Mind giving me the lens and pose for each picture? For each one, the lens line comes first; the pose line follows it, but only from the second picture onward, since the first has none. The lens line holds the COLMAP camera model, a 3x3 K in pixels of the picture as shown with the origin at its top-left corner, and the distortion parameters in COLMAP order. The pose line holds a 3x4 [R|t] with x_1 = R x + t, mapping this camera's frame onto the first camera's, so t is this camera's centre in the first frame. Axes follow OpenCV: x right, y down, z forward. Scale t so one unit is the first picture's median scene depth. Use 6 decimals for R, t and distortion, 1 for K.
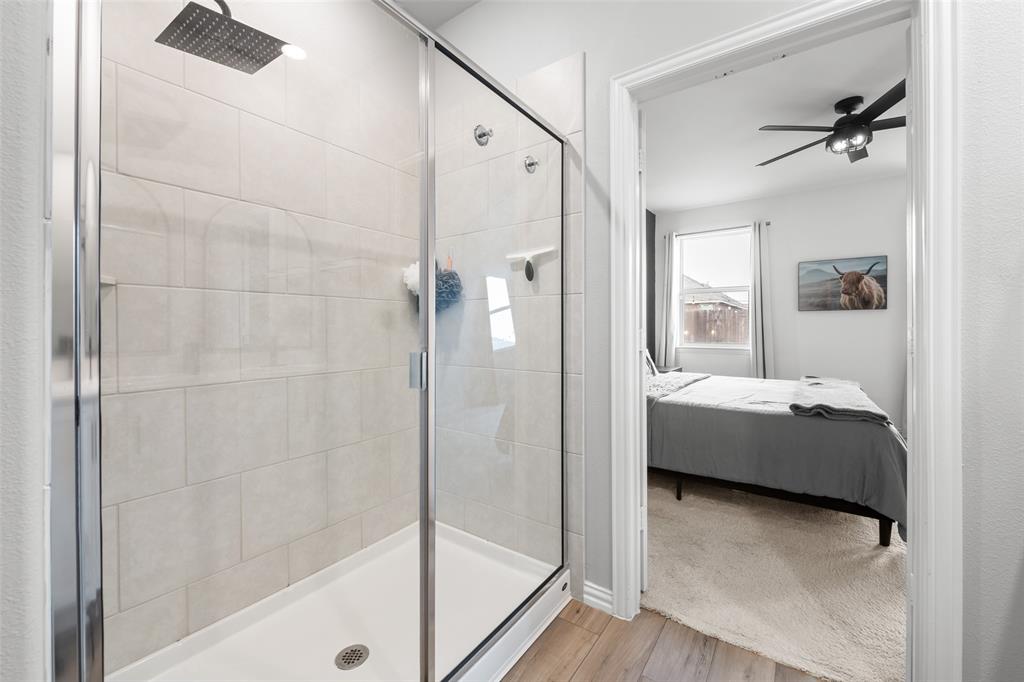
lens RADIAL K [[408.0, 0, 510.8], [0, 408.0, 335.0], [0, 0, 1]] dist [0.002704, -0.003103]
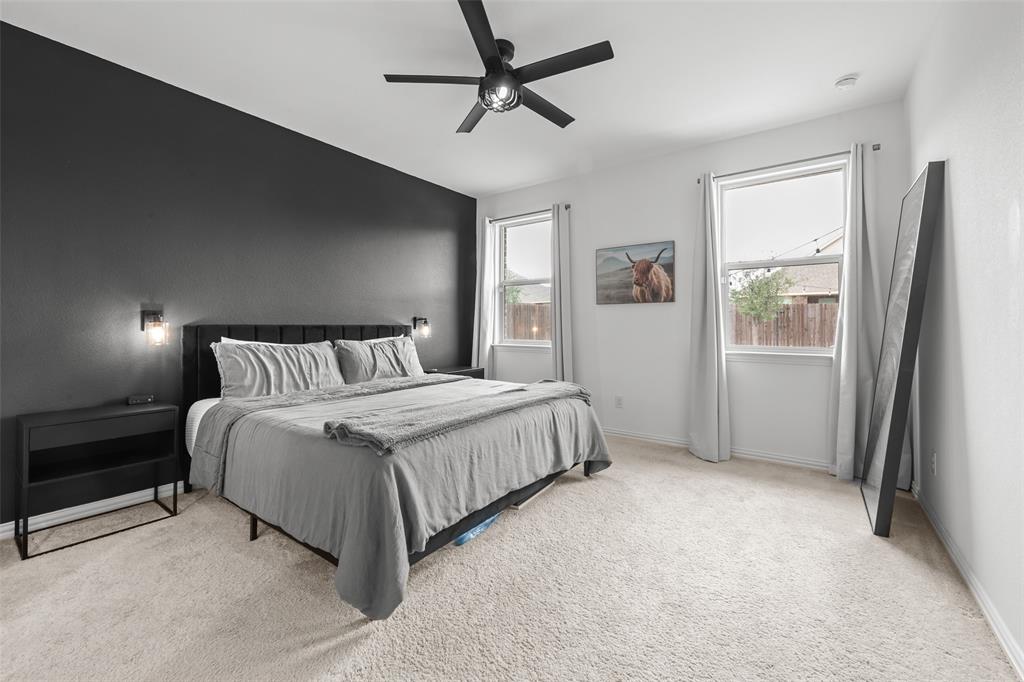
lens RADIAL K [[408.0, 0, 518.4], [0, 408.0, 326.1], [0, 0, 1]] dist [0.002704, -0.003103]
pose [[0.999992, -0.000310, -0.003932, 0.575774], [0.000266, 0.999937, -0.011202, -0.002291], [0.003936, 0.011201, 0.999930, 0.124019]]
